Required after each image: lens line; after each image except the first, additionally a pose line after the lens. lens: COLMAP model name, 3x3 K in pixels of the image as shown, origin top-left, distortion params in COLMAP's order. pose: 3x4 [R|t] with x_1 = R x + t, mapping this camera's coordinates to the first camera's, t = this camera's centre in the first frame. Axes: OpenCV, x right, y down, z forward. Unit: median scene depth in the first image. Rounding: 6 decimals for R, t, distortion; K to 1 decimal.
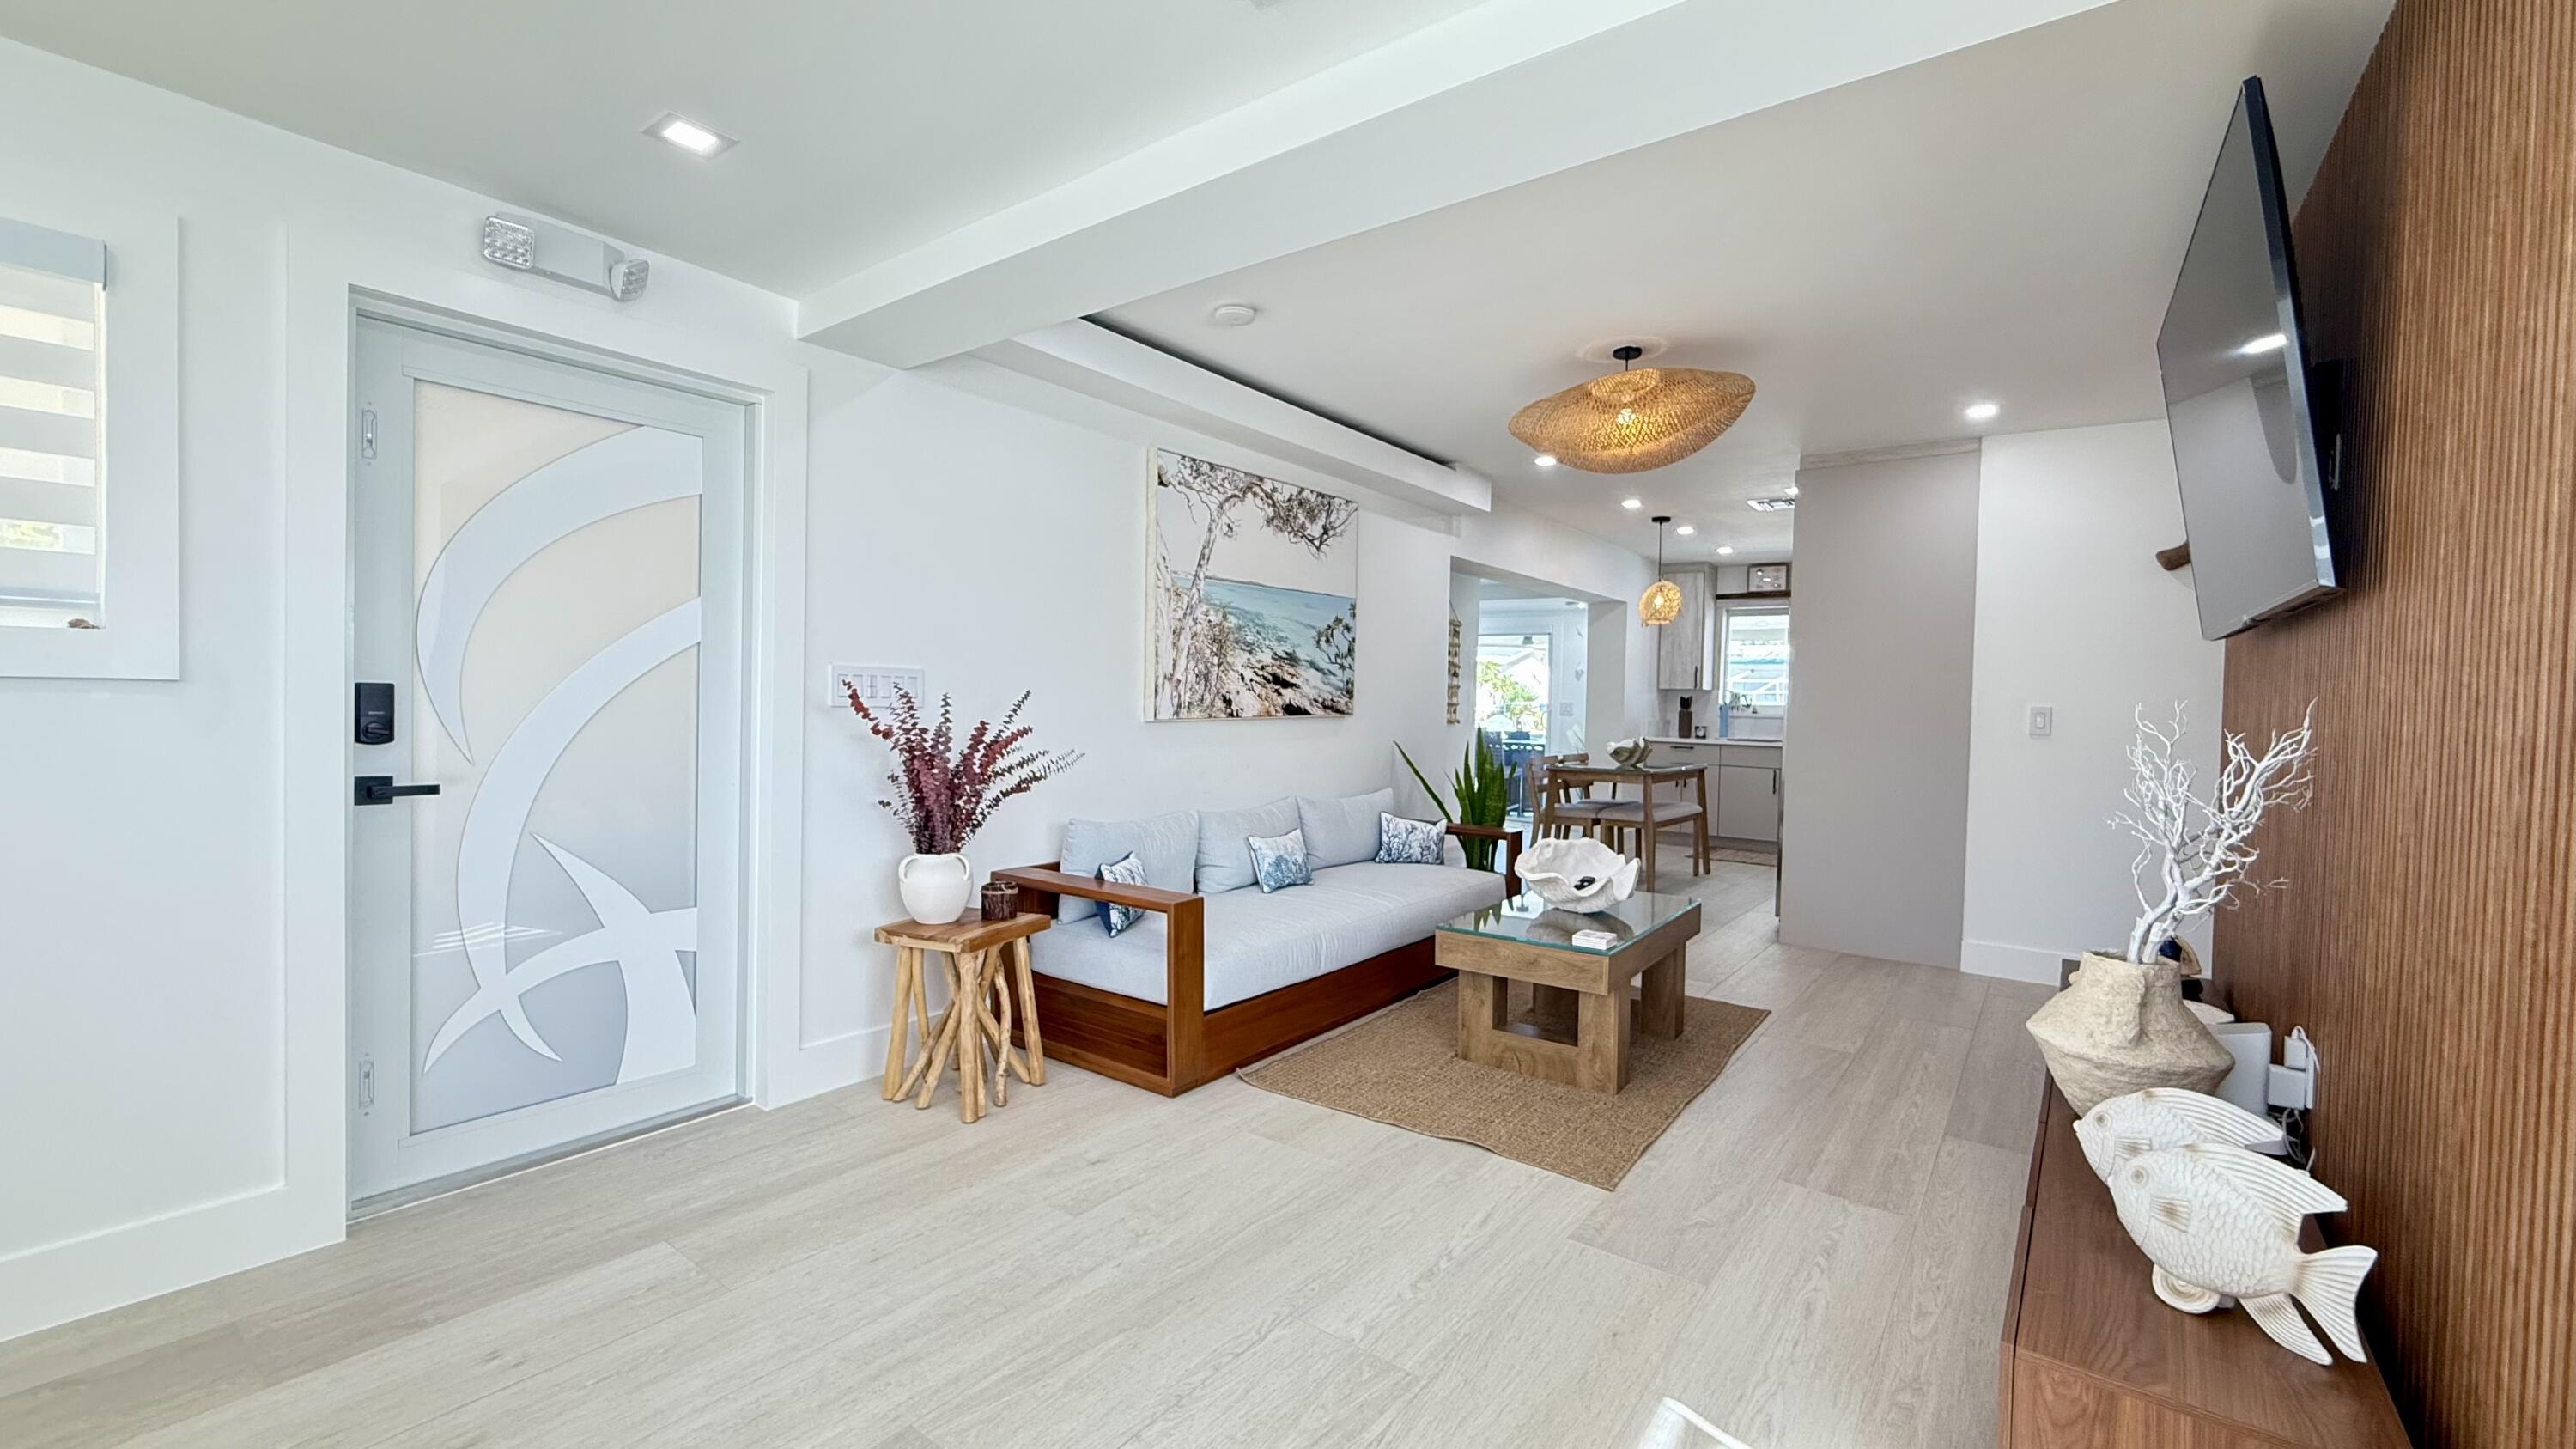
lens RADIAL K [[1035.3, 0, 1278.6], [0, 1035.3, 725.1], [0, 0, 1]] dist [0.001255, 0.000001]
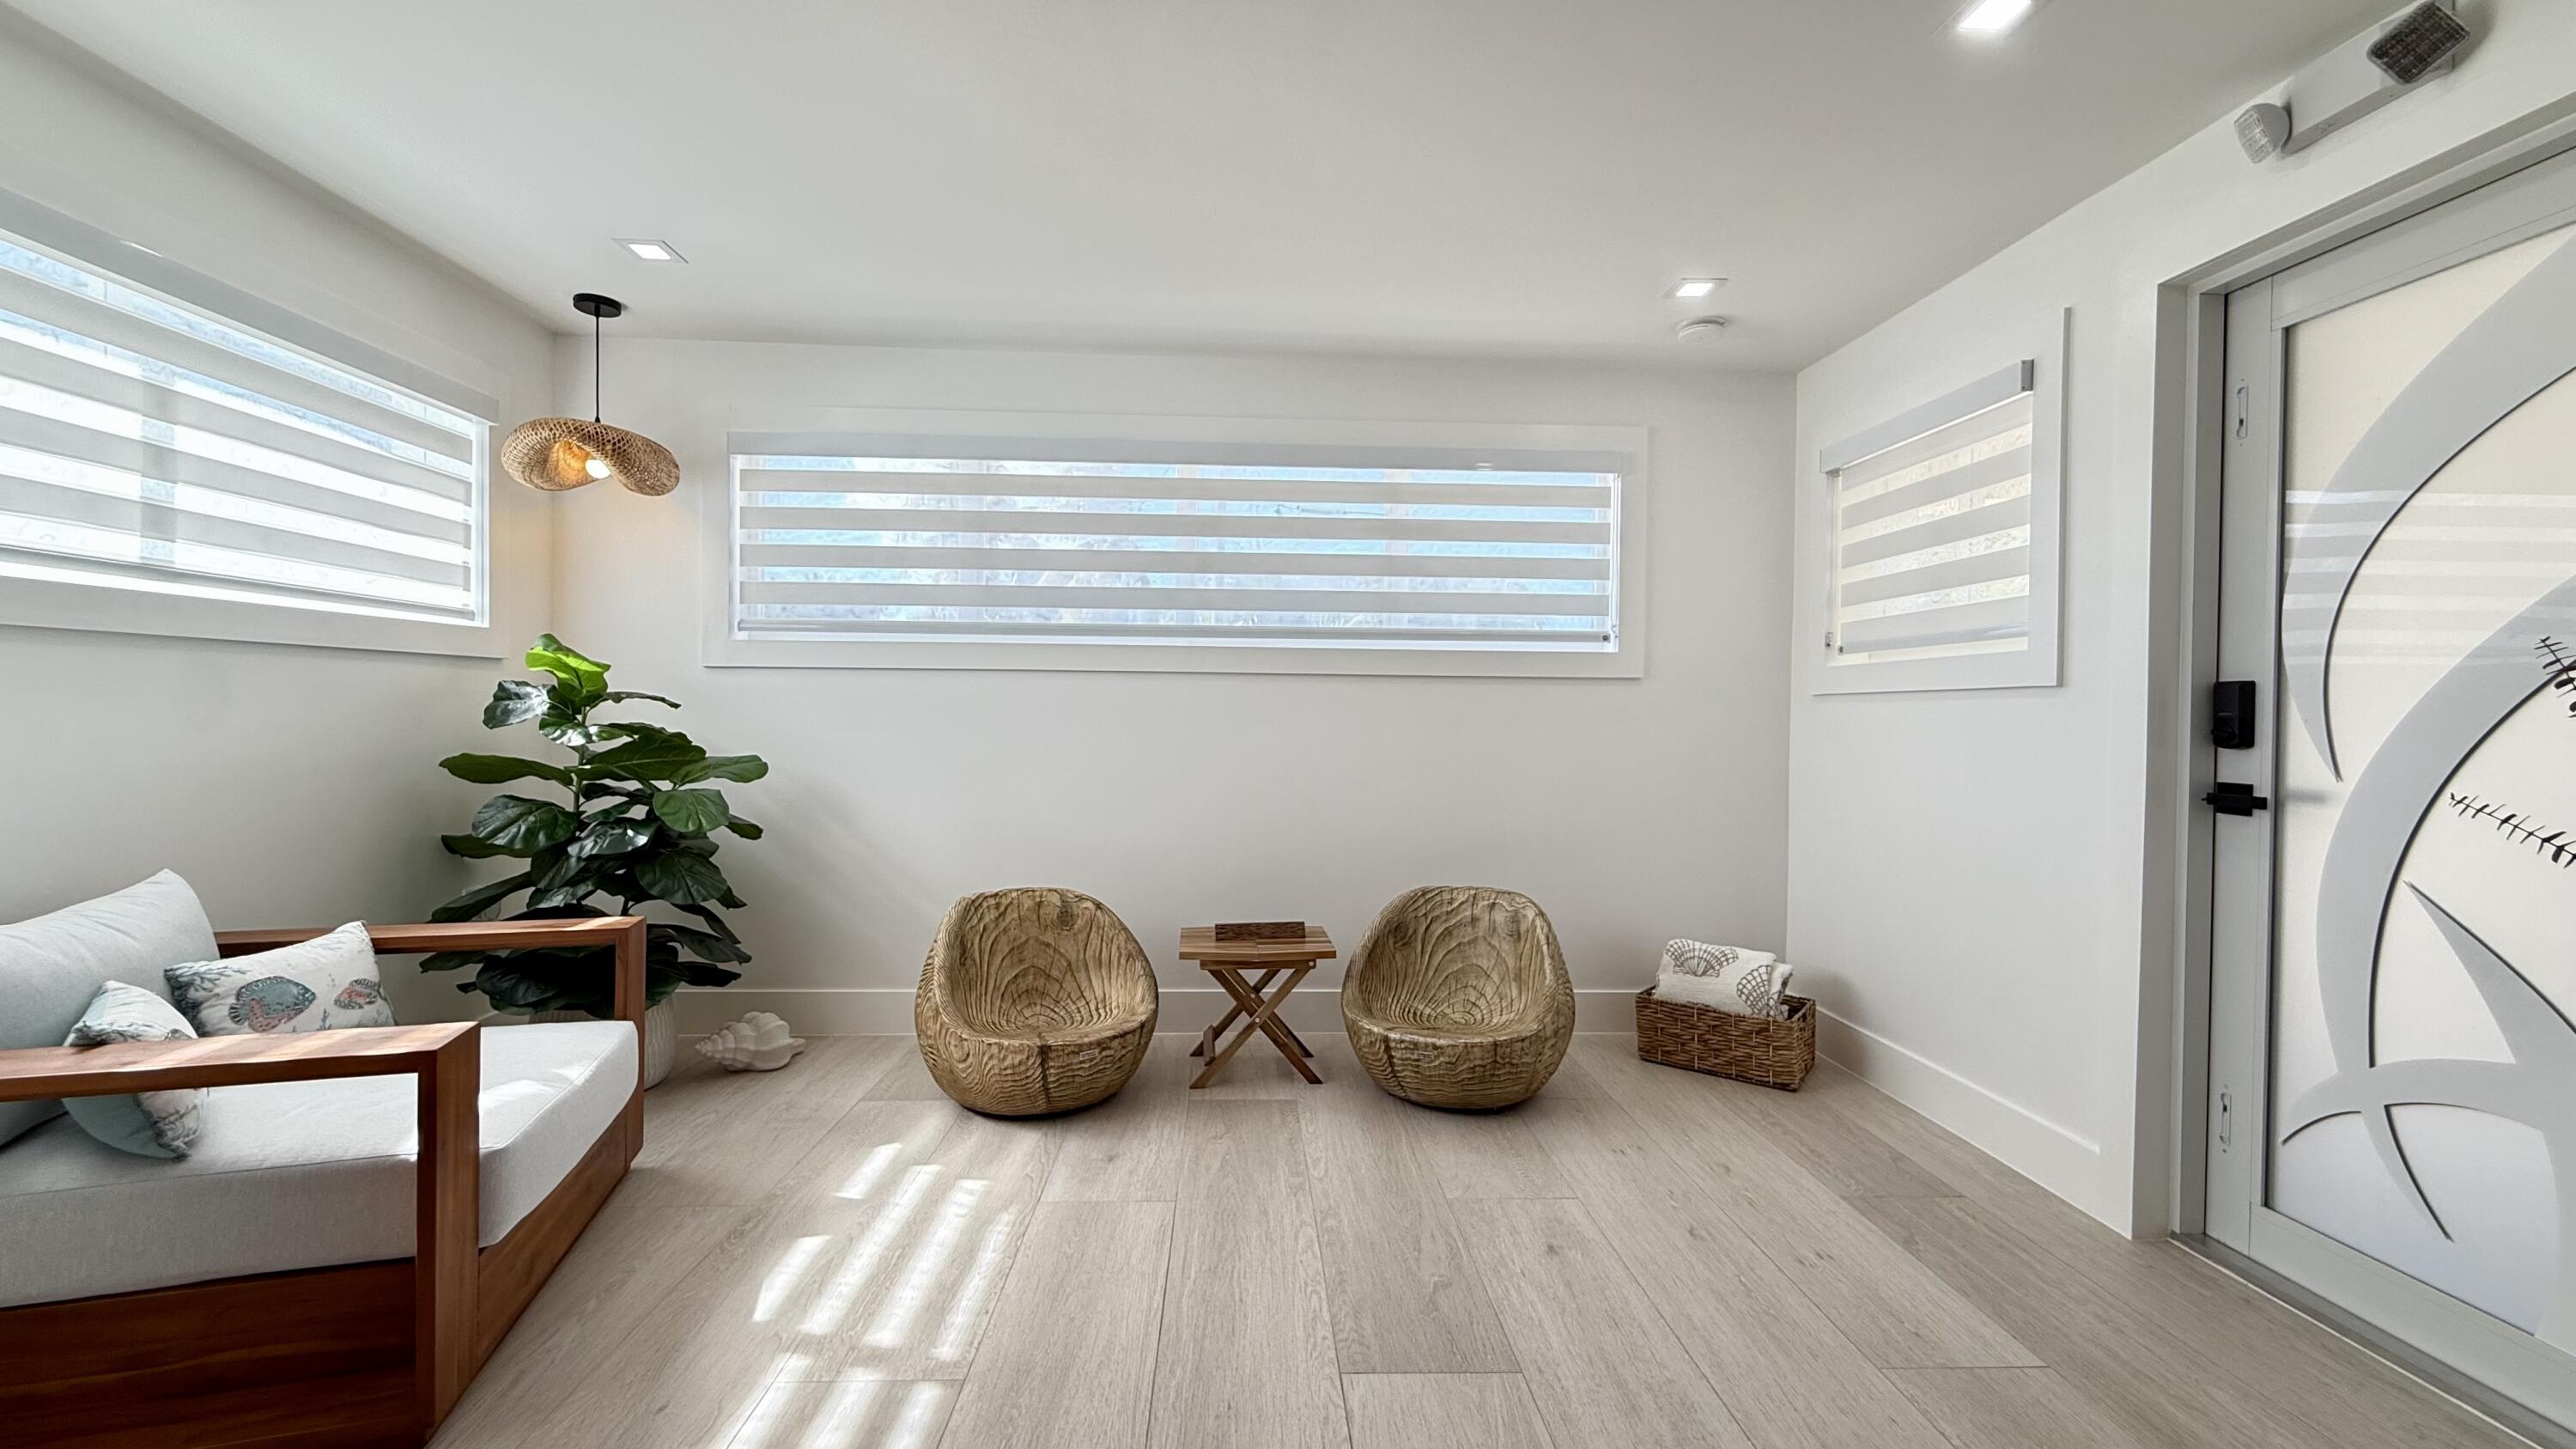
lens RADIAL K [[1032.6, 0, 1279.6], [0, 1032.6, 722.3], [0, 0, 1]] dist [0.001069, 0.000010]
pose [[-0.770213, -0.027256, -0.637204, 0.206618], [-0.045597, 0.998883, 0.012389, 0.013107], [0.636155, 0.038597, -0.770596, 0.664729]]
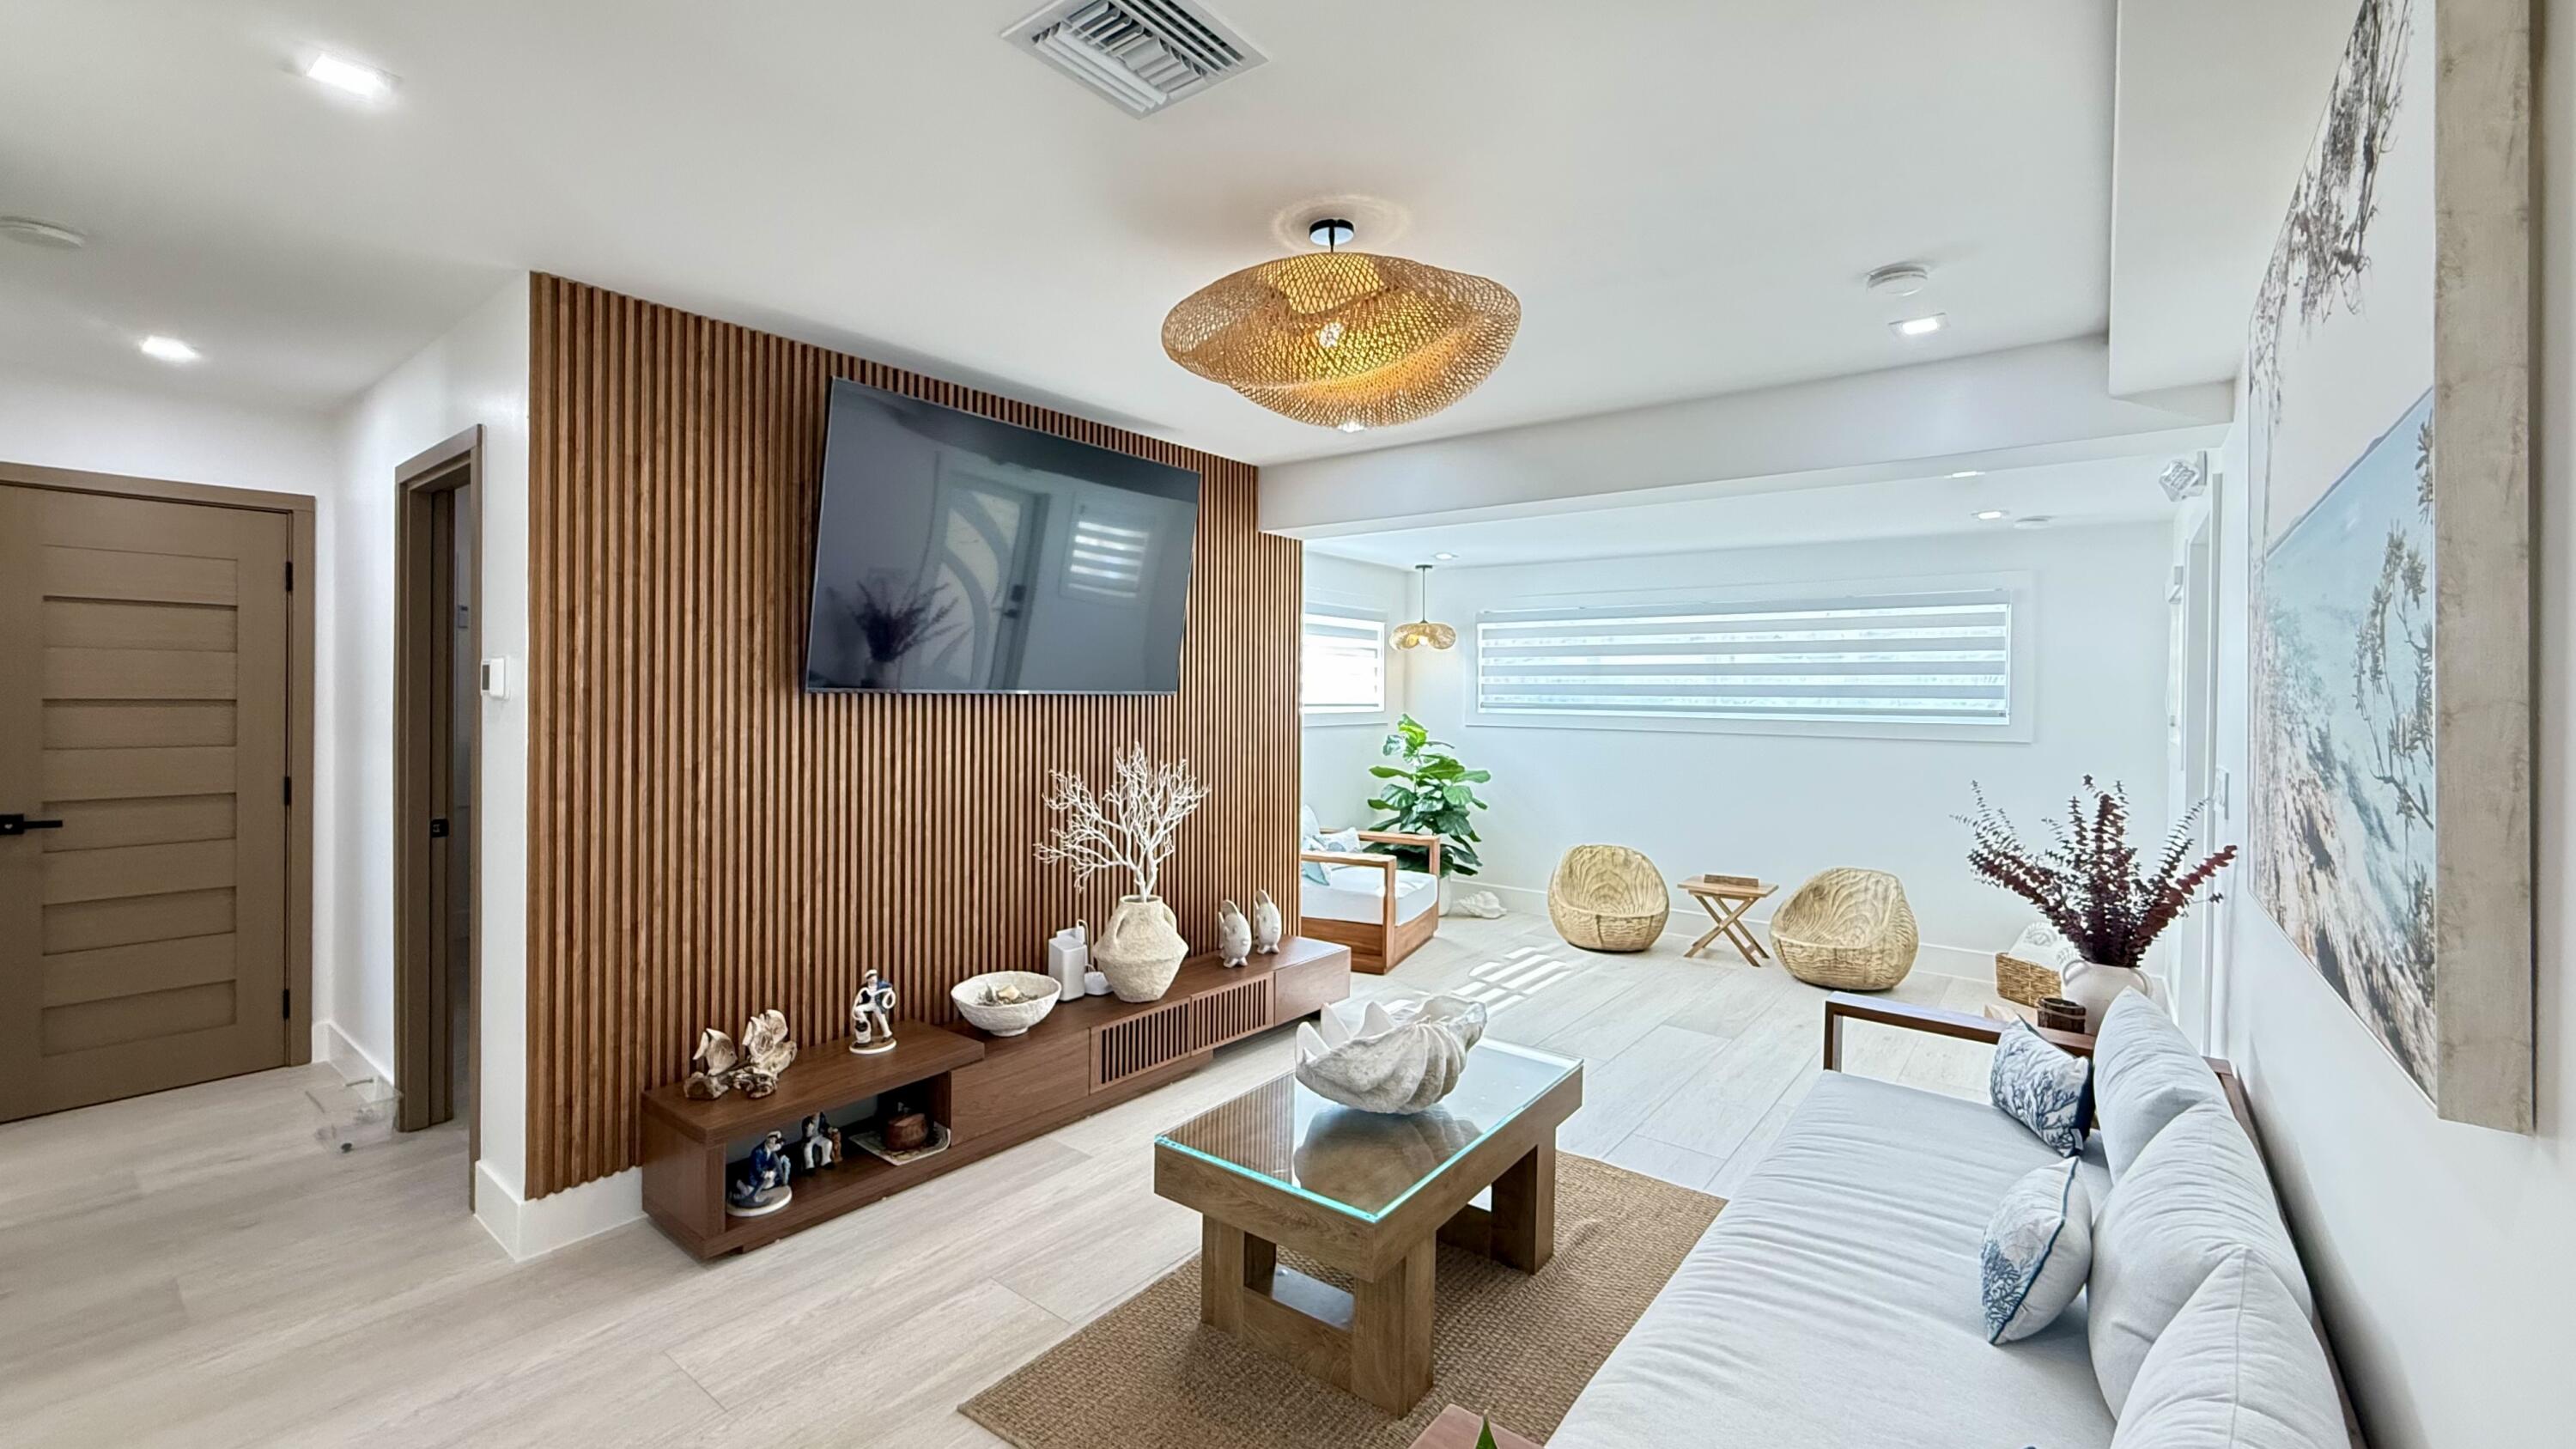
lens RADIAL K [[1041.0, 0, 1288.7], [0, 1041.0, 697.4], [0, 0, 1]] dist [0.000772, 0.000110]
pose [[-0.999323, -0.035143, 0.010897, 0.314520], [-0.034789, 0.998910, 0.031105, -0.091515], [-0.011979, 0.030705, -0.999457, 1.476667]]
